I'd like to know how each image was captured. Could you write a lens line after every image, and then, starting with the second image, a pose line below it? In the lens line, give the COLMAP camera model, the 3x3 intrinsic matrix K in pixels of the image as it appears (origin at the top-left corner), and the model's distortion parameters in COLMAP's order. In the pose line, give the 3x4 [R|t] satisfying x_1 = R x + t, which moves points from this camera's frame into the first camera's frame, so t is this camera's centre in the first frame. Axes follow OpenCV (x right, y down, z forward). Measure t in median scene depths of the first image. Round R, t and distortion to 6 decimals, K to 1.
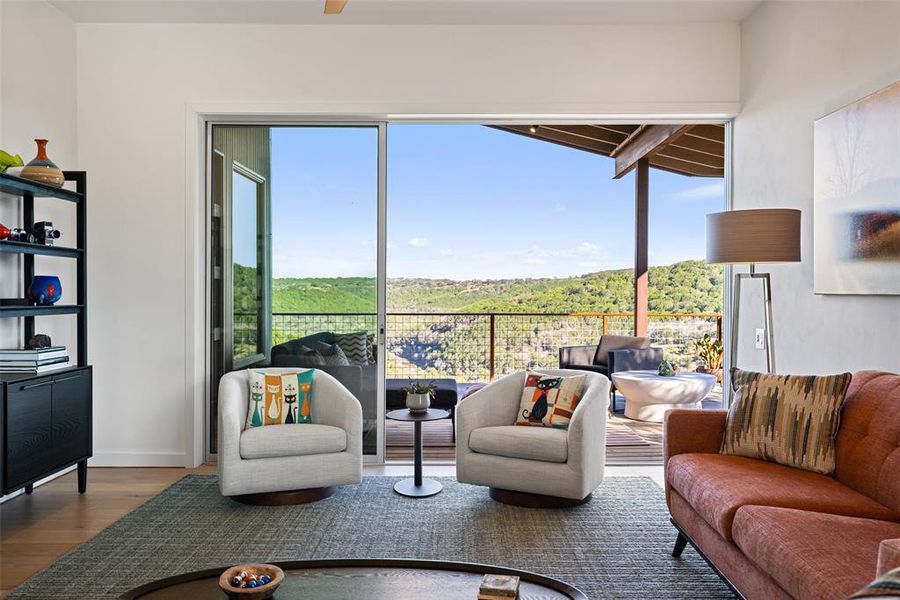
lens RADIAL K [[780.4, 0, 441.6], [0, 780.4, 297.2], [0, 0, 1]] dist [0.037092, -0.026752]
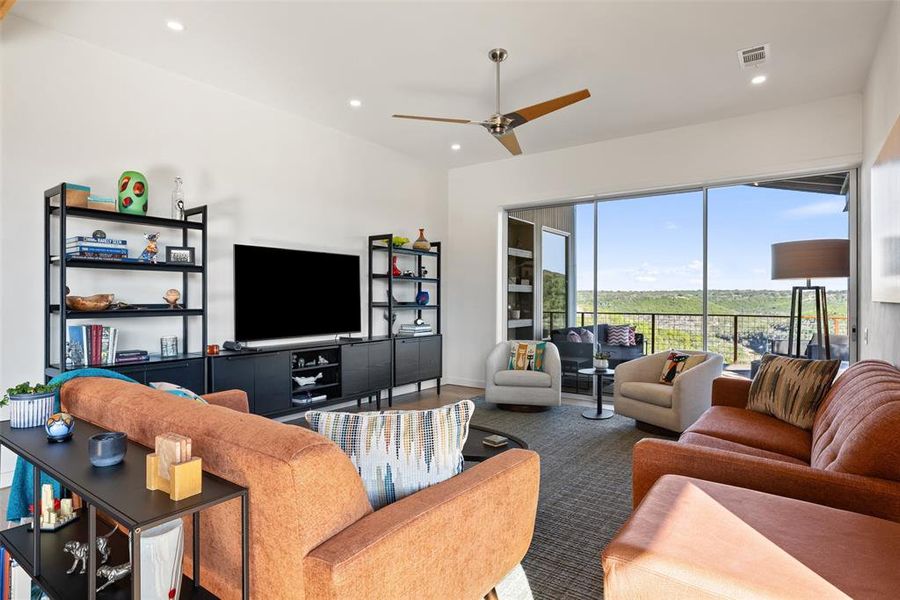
lens RADIAL K [[491.6, 0, 449.9], [0, 491.6, 302.5], [0, 0, 1]] dist [-0.000933, 0.000417]
pose [[0.813960, 0.005202, -0.580897, 0.334486], [-0.005948, 0.999982, 0.000620, 0.001335], [0.580890, 0.002950, 0.813977, -0.058131]]
